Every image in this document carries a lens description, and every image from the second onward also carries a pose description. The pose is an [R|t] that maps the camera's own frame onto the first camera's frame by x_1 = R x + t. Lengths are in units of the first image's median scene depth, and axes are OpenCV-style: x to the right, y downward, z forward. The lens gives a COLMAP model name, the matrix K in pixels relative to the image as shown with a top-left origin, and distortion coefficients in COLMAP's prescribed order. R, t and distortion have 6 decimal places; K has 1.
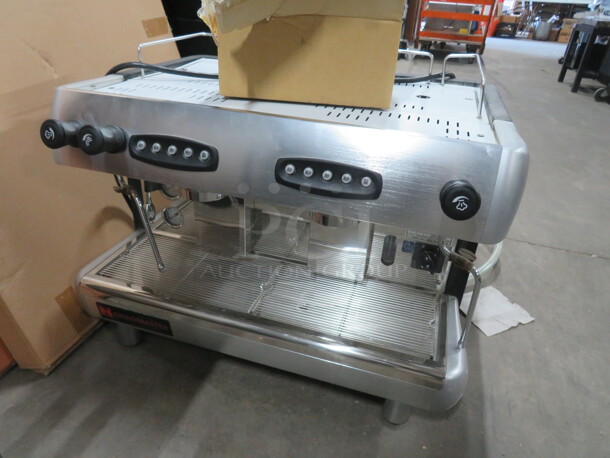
lens RADIAL K [[415.7, 0, 305.0], [0, 415.7, 229.0], [0, 0, 1]] dist [-0.011169, -0.003116]
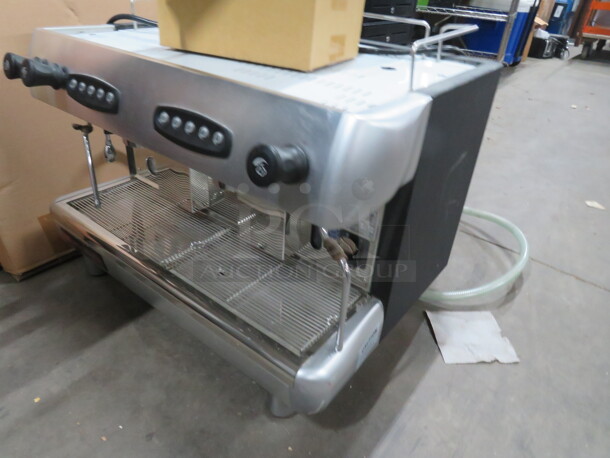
lens RADIAL K [[417.0, 0, 305.0], [0, 417.0, 229.0], [0, 0, 1]] dist [-0.004167, 0.000200]
pose [[0.938238, 0.193182, -0.287038, 0.435580], [-0.187705, 0.981112, 0.046756, 0.004342], [0.290648, 0.010010, 0.956778, 0.113373]]
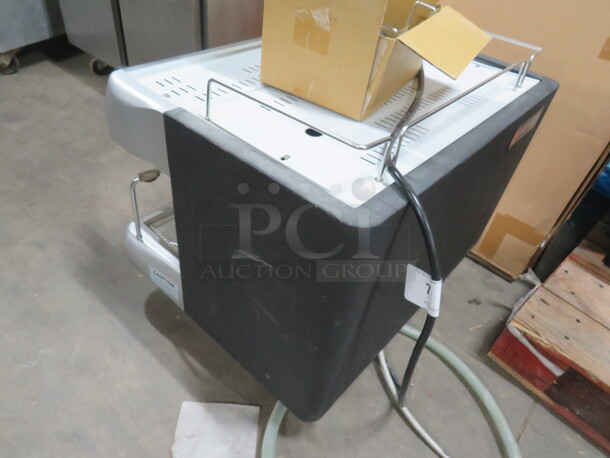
lens RADIAL K [[417.0, 0, 305.0], [0, 417.0, 229.0], [0, 0, 1]] dist [-0.004167, 0.000200]
pose [[-0.381075, 0.539787, -0.750608, 0.942154], [-0.557001, 0.513952, 0.652383, -0.712483], [0.737924, 0.666696, 0.104808, 1.035728]]
